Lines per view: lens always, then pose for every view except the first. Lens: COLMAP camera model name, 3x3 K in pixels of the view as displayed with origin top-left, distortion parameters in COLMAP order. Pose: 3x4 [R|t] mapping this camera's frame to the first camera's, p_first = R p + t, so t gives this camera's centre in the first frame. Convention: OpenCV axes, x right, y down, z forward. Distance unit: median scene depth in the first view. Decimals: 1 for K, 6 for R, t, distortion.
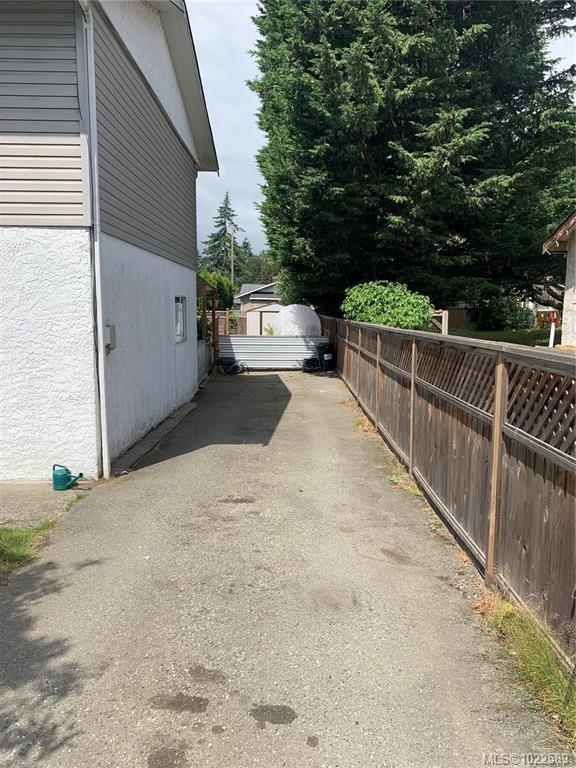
lens RADIAL K [[583.1, 0, 300.8], [0, 583.1, 394.2], [0, 0, 1]] dist [0.037241, -0.045108]
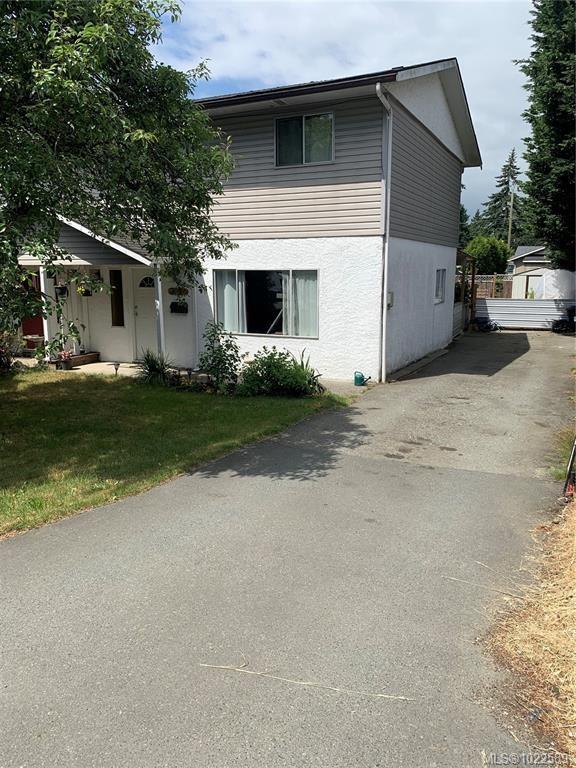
lens RADIAL K [[583.1, 0, 288.1], [0, 583.1, 373.8], [0, 0, 1]] dist [0.037241, -0.045108]
pose [[0.888185, 0.066113, -0.454704, 0.098218], [-0.053173, 0.997735, 0.041203, 0.032165], [0.456398, -0.012418, 0.889689, -0.325232]]
